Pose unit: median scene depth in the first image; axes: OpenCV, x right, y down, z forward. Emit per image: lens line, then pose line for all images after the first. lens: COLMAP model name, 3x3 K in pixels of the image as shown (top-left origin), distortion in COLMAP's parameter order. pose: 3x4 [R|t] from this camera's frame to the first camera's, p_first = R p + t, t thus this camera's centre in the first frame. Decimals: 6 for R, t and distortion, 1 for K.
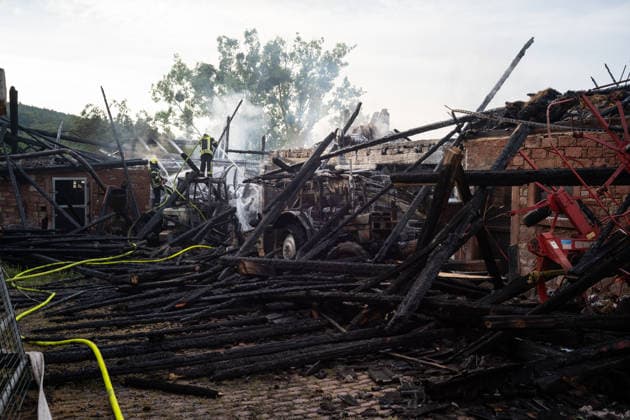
lens RADIAL K [[620.1, 0, 315.0], [0, 620.1, 210.0], [0, 0, 1]] dist [0.003309, 0.017414]
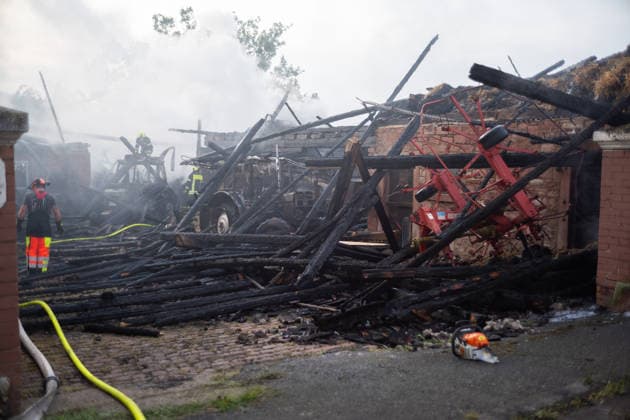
lens RADIAL K [[620.1, 0, 315.0], [0, 620.1, 210.0], [0, 0, 1]] dist [0.003309, 0.017414]
pose [[0.995493, -0.014497, 0.093719, 0.020504], [0.011163, 0.999289, 0.036002, -0.002447], [-0.094174, -0.034794, 0.994948, -0.129709]]
